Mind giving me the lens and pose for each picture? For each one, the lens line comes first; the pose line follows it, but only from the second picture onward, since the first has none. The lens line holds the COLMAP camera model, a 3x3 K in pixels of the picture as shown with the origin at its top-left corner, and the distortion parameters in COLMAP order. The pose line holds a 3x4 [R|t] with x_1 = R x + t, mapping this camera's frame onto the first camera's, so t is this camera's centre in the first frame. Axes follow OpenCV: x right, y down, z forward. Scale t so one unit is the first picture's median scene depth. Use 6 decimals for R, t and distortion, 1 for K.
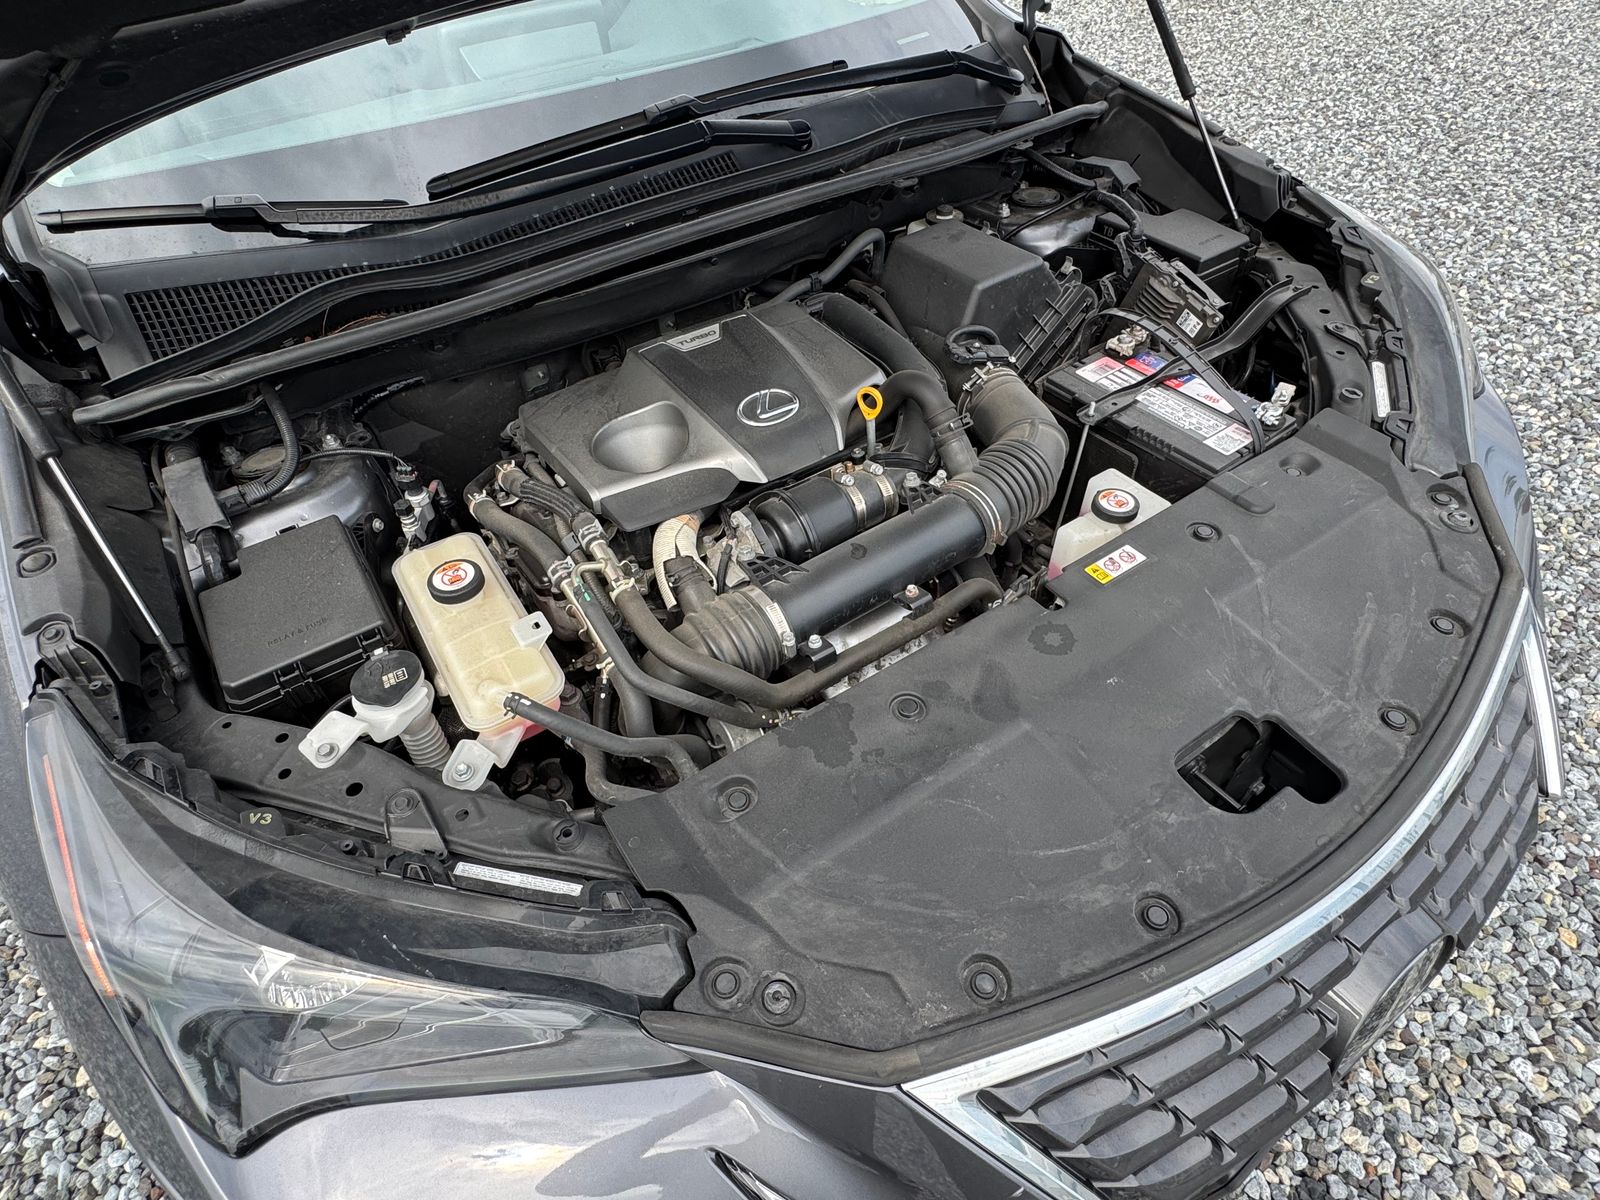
lens RADIAL K [[884.2, 0, 780.3], [0, 884.2, 606.2], [0, 0, 1]] dist [-0.003068, -0.000645]
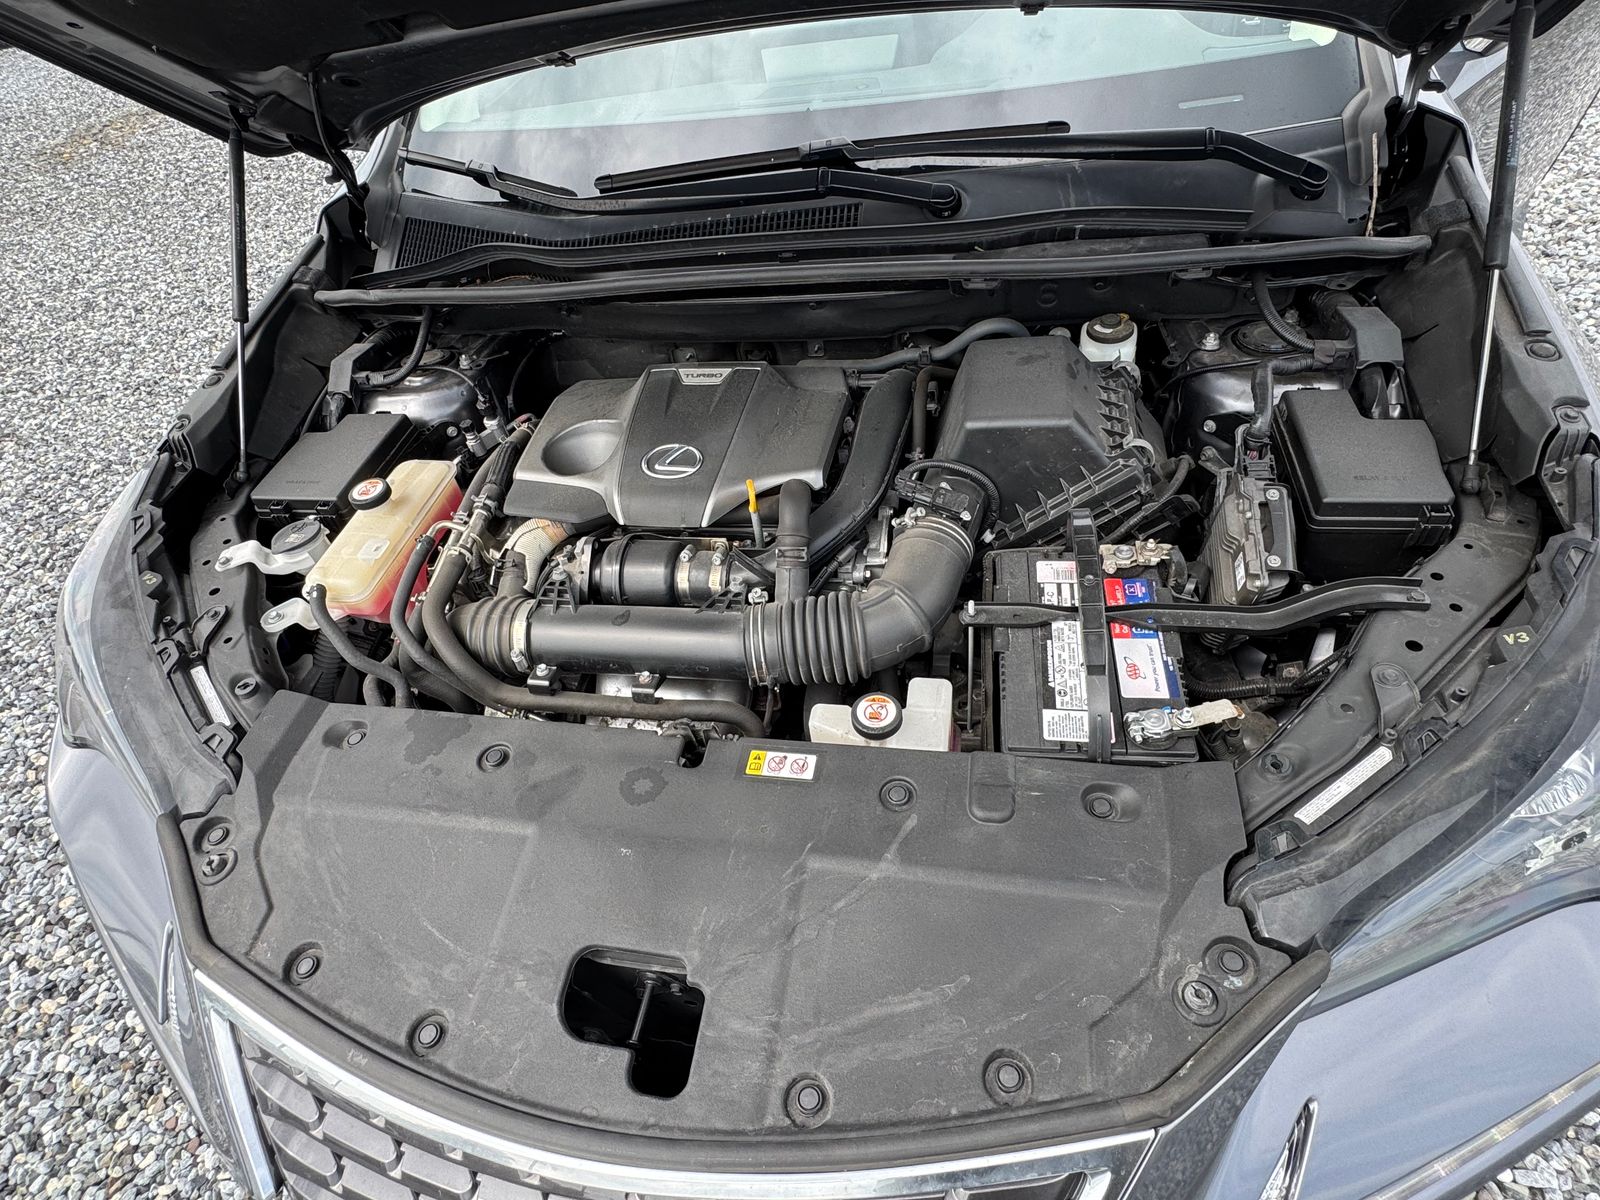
lens RADIAL K [[877.1, 0, 795.2], [0, 877.1, 602.9], [0, 0, 1]] dist [0.000628, -0.000790]
pose [[0.708169, 0.466379, -0.530082, 0.732890], [-0.415748, 0.882266, 0.220816, -0.371477], [0.570657, 0.064005, 0.818690, 0.234094]]
